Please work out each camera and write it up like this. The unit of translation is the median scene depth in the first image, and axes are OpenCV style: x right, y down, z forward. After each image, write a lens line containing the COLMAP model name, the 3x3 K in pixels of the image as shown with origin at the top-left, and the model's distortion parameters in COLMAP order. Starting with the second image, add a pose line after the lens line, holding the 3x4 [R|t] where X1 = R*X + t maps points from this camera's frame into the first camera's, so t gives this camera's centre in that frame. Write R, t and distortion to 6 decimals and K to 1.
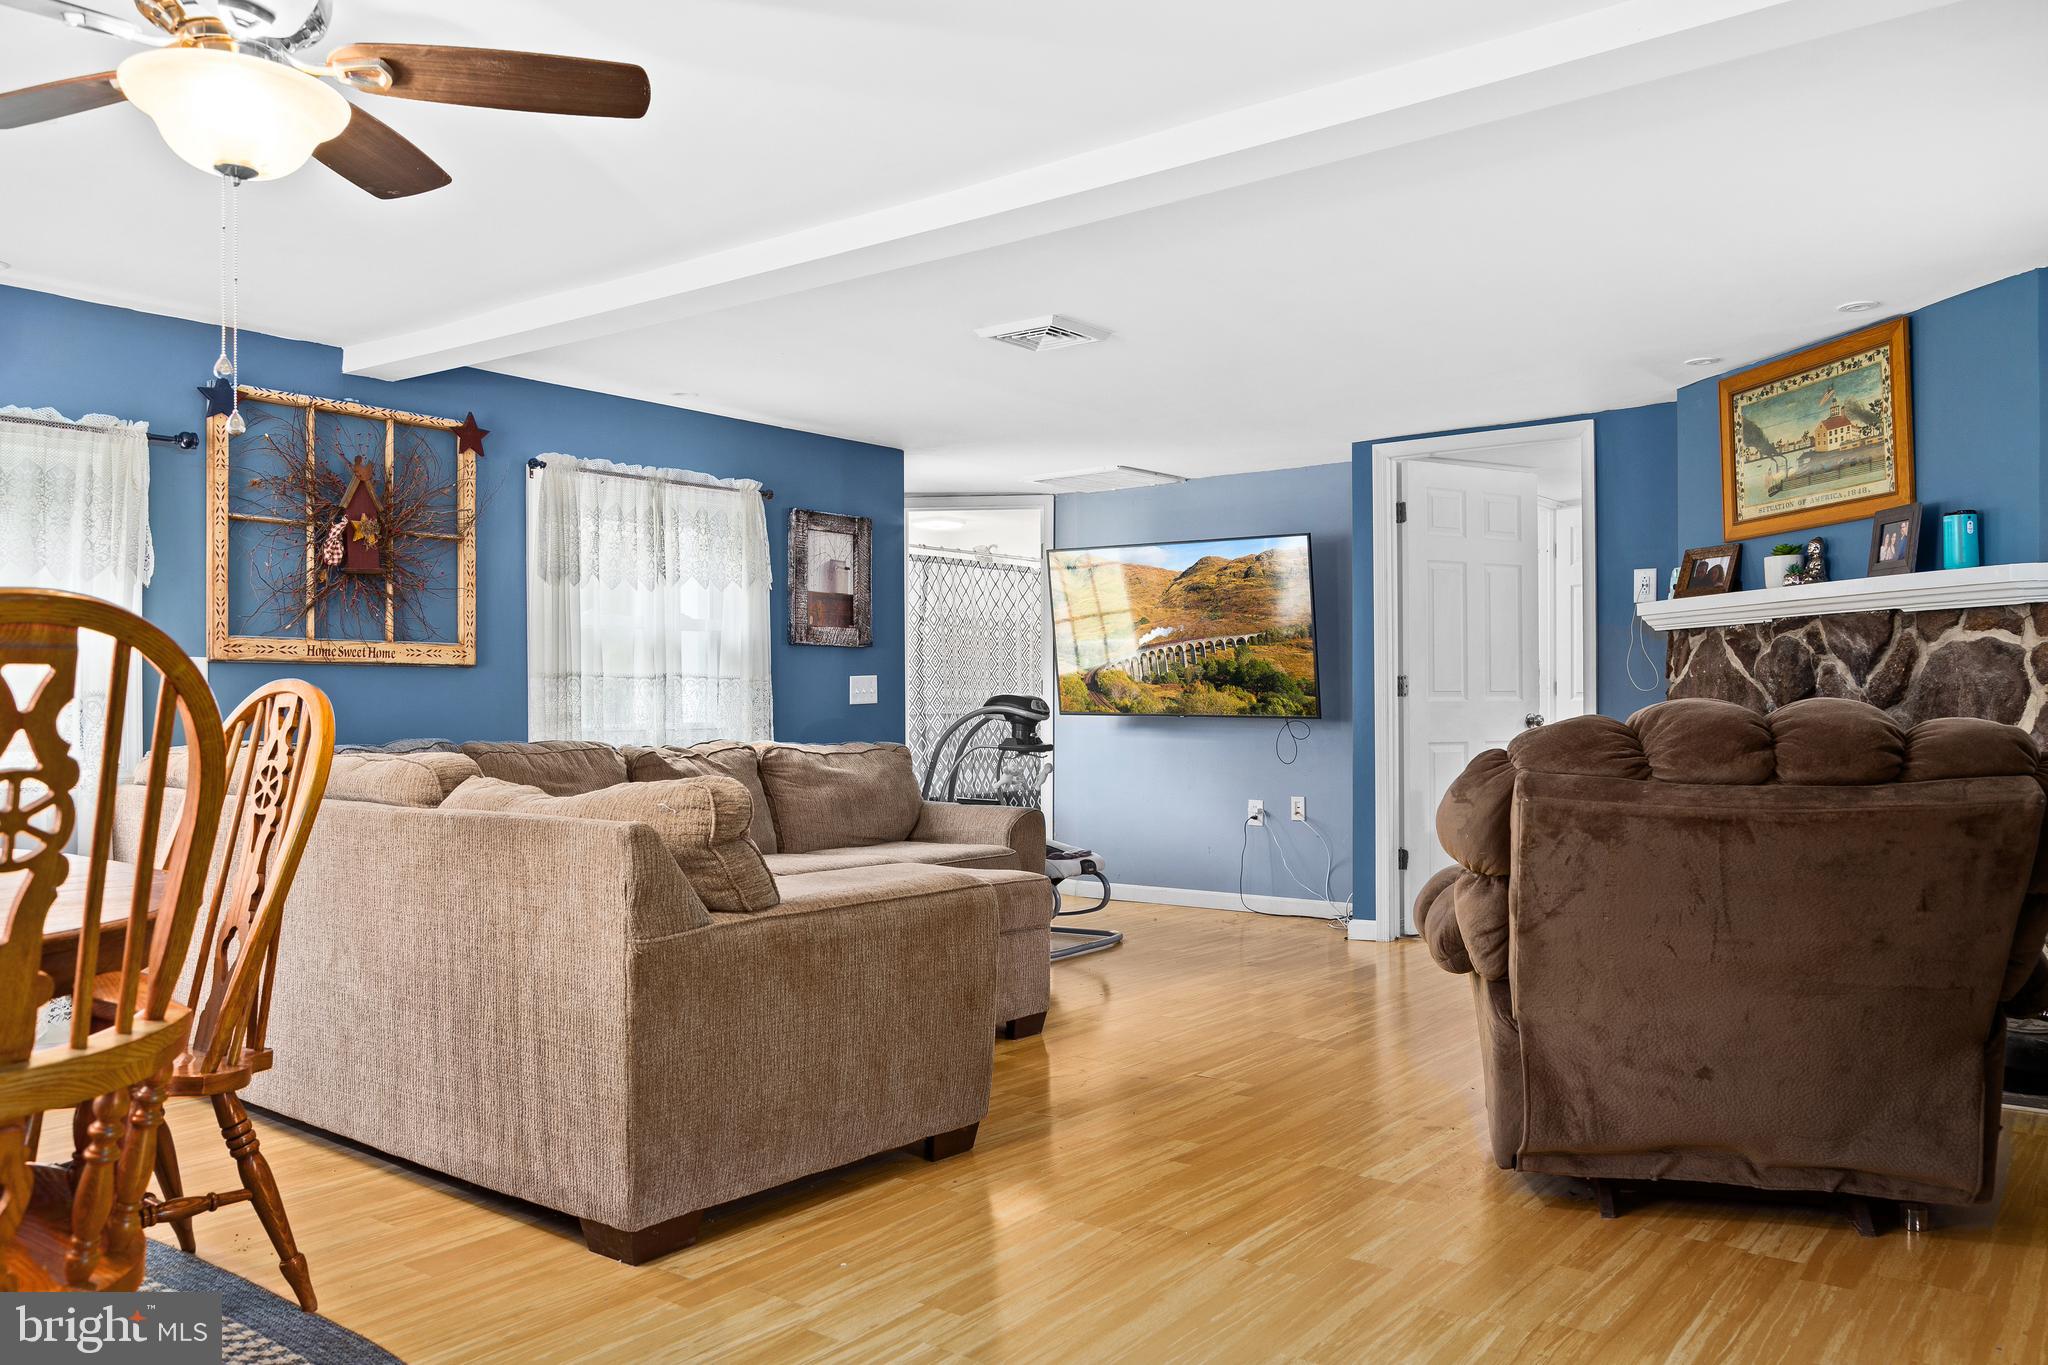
lens RADIAL K [[1604.6, 0, 1034.2], [0, 1604.6, 685.0], [0, 0, 1]] dist [0.077058, -0.064753]
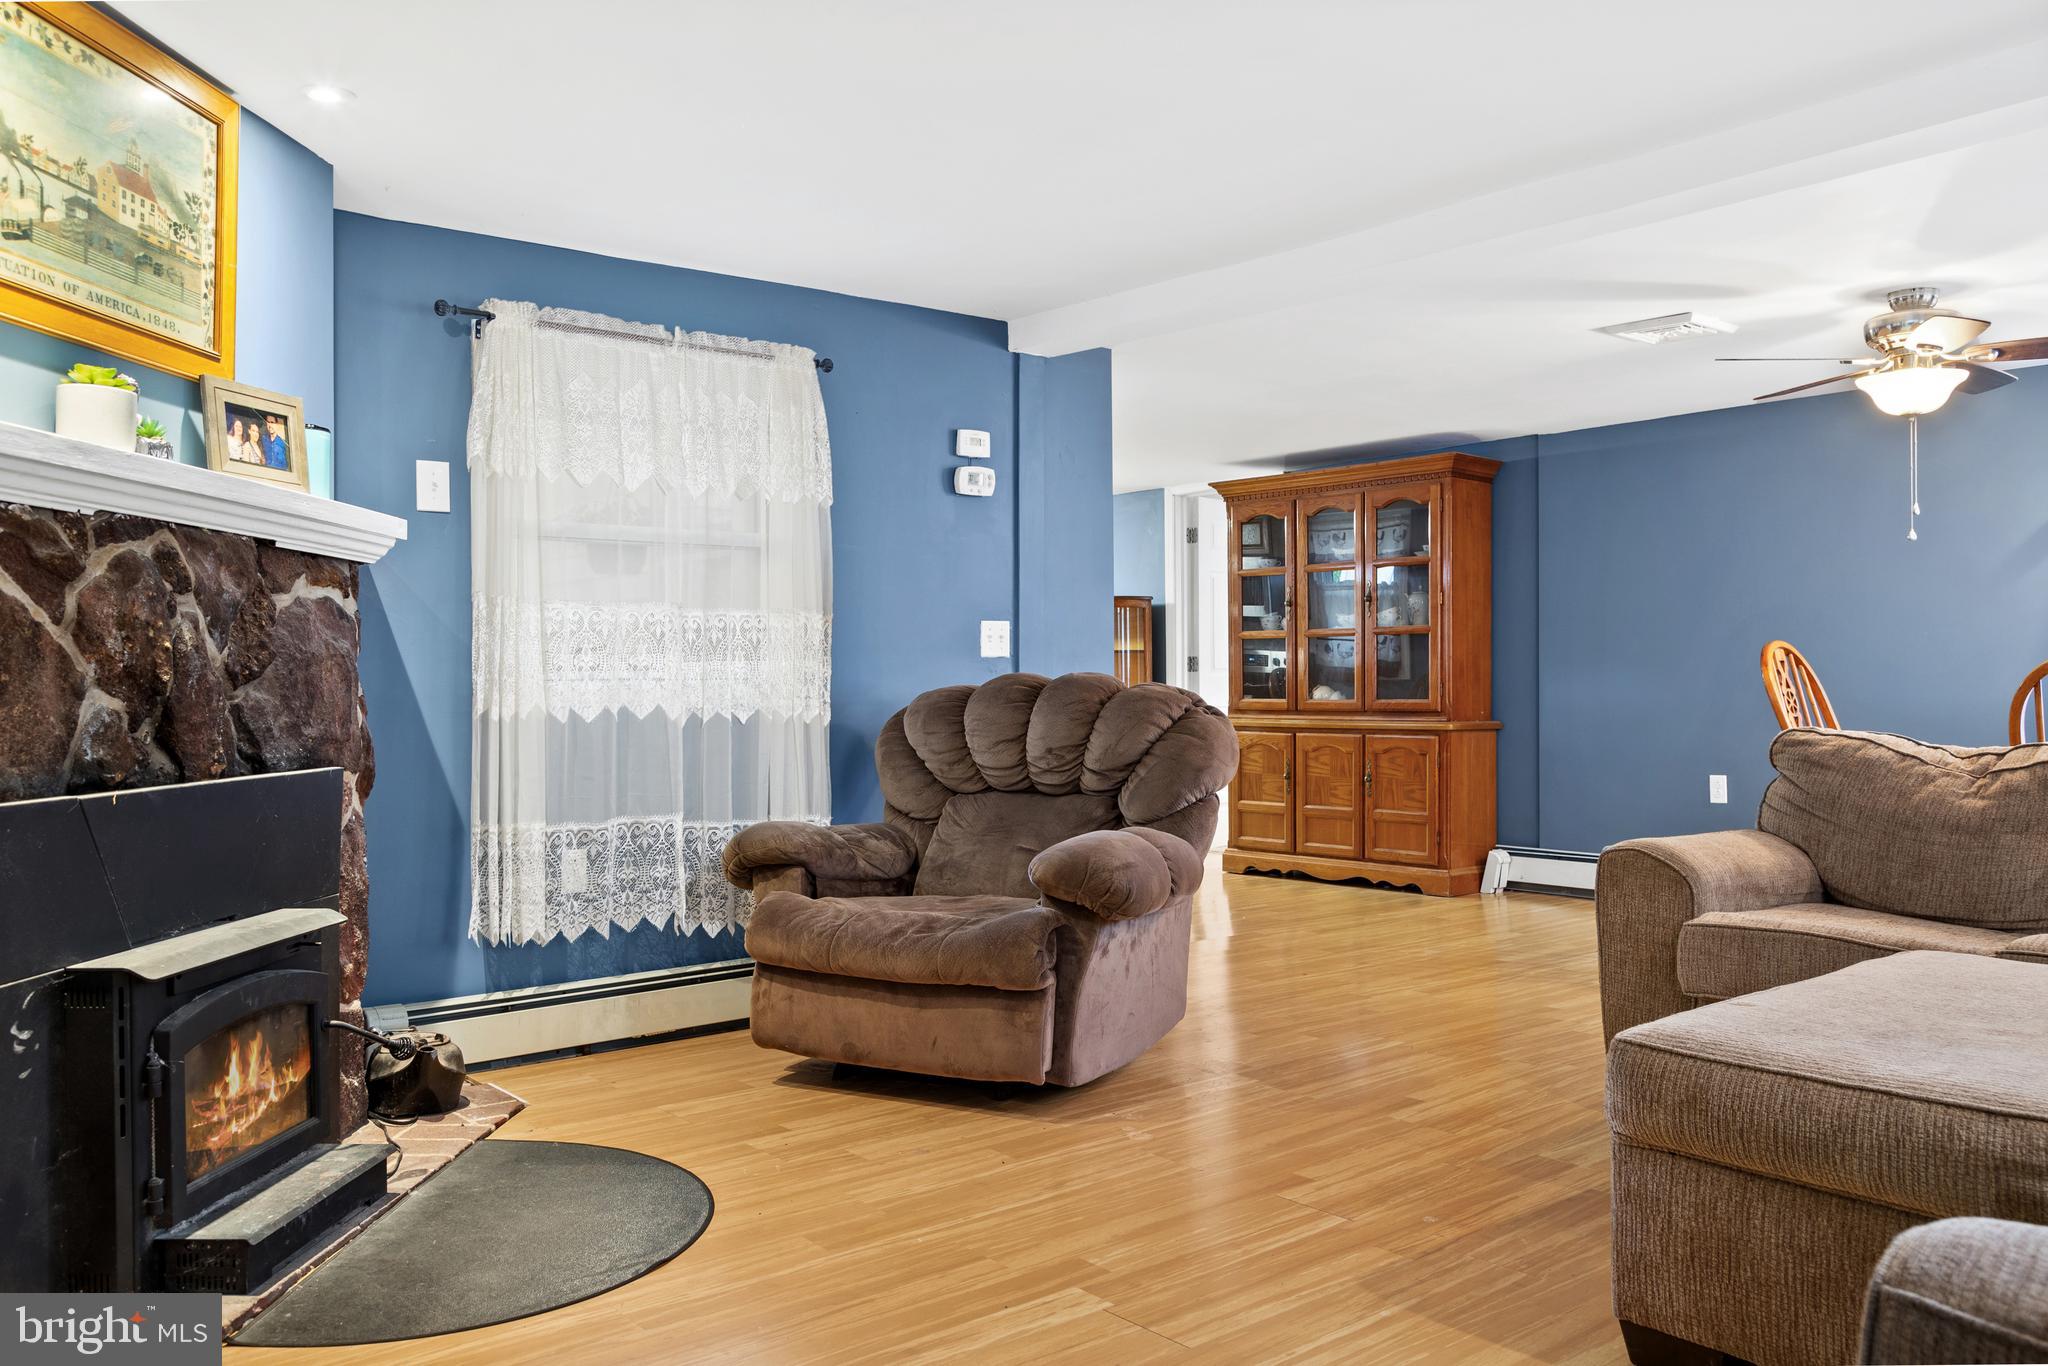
lens RADIAL K [[1604.6, 0, 1029.0], [0, 1604.6, 678.0], [0, 0, 1]] dist [0.077058, -0.064753]
pose [[-0.971197, 0.007470, 0.238162, 0.056858], [0.003973, 0.999877, -0.015162, 0.020743], [-0.238246, -0.013779, -0.971107, 1.478233]]
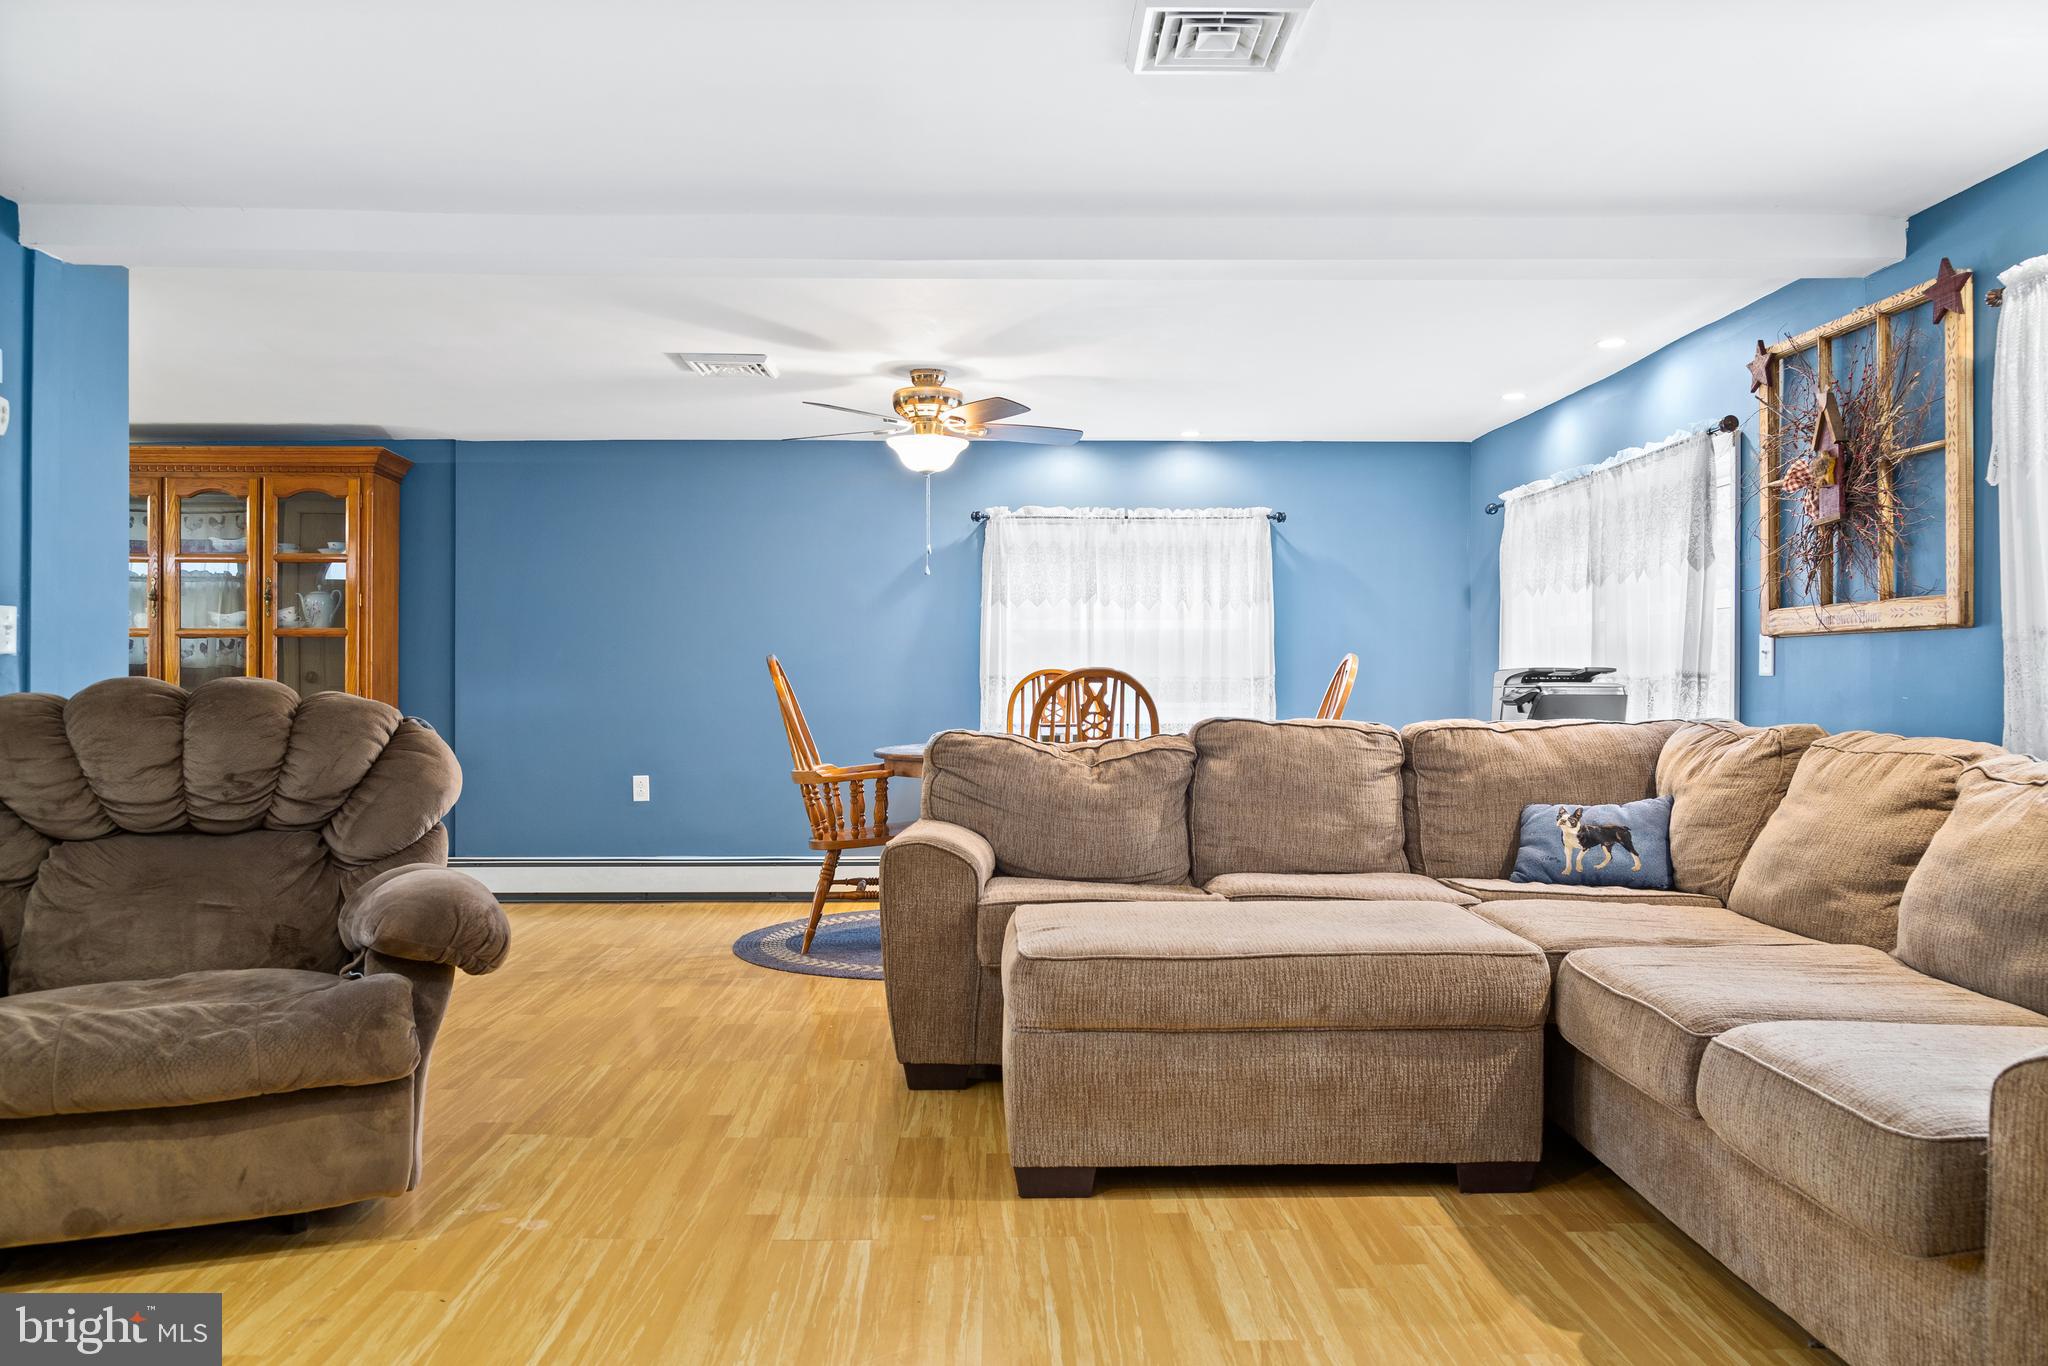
lens RADIAL K [[1518.8, 0, 1019.1], [0, 1518.8, 687.1], [0, 0, 1]] dist [-0.028708, 0.008559]
pose [[-0.795598, 0.002205, -0.605821, 0.373595], [0.008688, 0.999932, -0.007770, 0.016921], [0.605763, -0.011445, -0.795563, 1.336018]]
